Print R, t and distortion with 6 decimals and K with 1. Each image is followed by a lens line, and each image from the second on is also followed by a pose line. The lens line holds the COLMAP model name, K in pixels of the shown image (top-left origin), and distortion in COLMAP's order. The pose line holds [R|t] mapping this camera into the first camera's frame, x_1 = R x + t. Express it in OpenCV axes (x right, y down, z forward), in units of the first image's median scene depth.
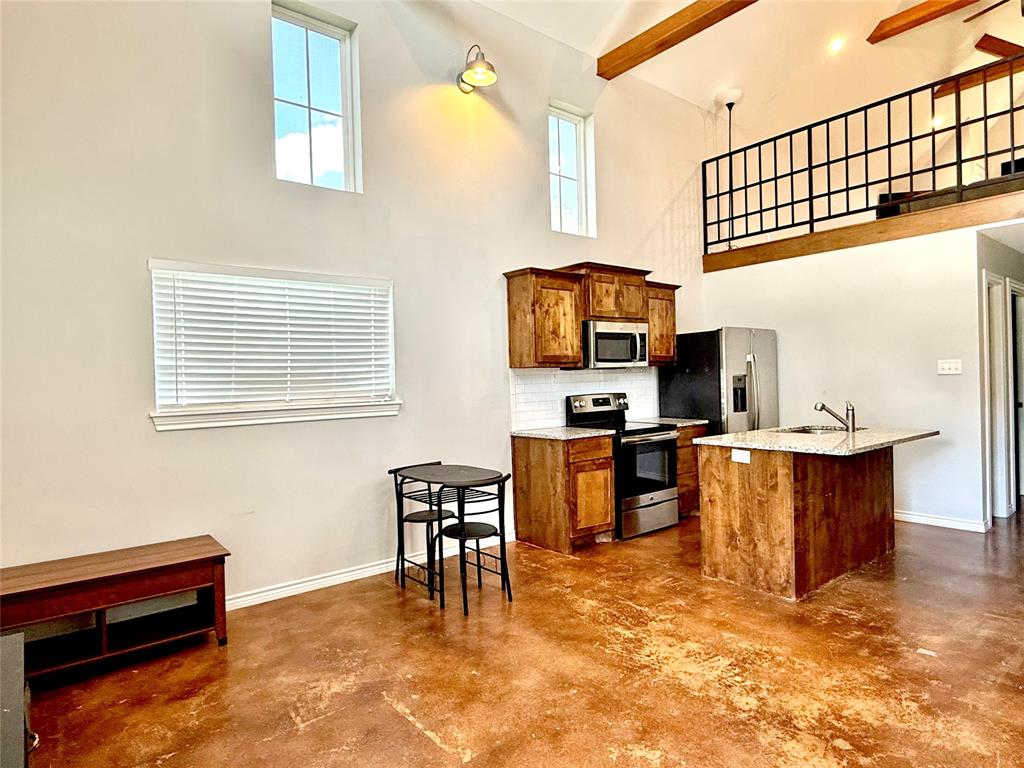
lens RADIAL K [[595.8, 0, 510.8], [0, 595.8, 383.3], [0, 0, 1]] dist [-0.004811, 0.000151]
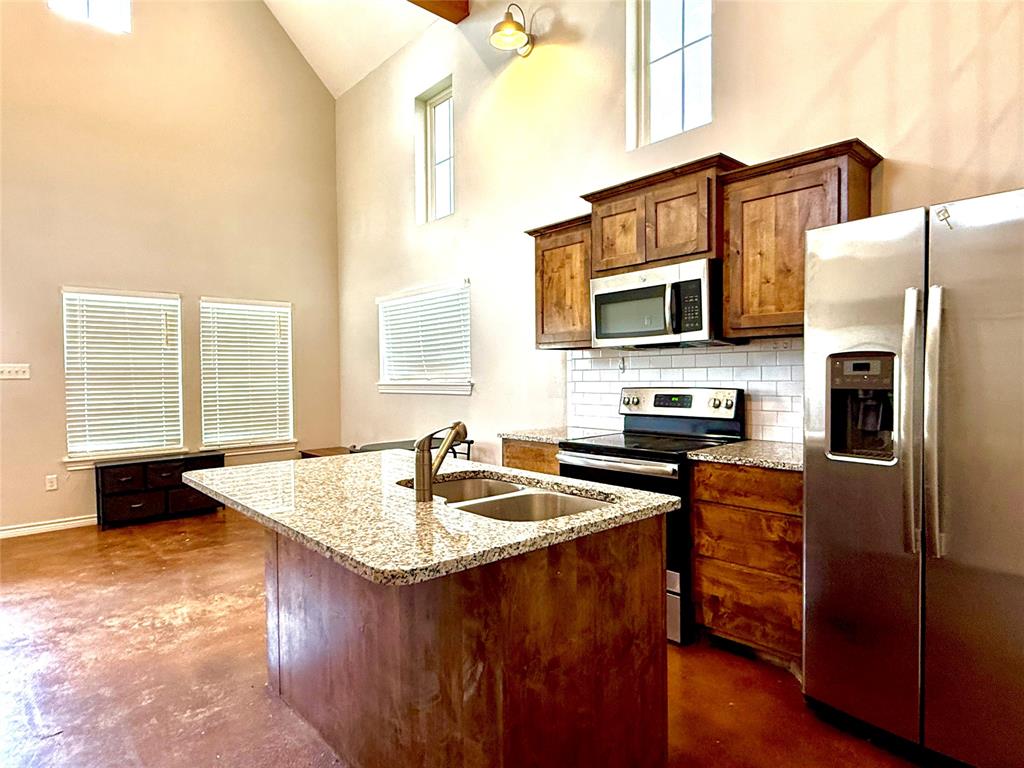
lens RADIAL K [[595.8, 0, 511.3], [0, 595.8, 387.7], [0, 0, 1]] dist [-0.004811, 0.000151]
pose [[0.048421, 0.042380, -0.997928, 0.842341], [0.001295, 0.999096, 0.042492, -0.009373], [0.998826, -0.003350, 0.048322, 0.894249]]
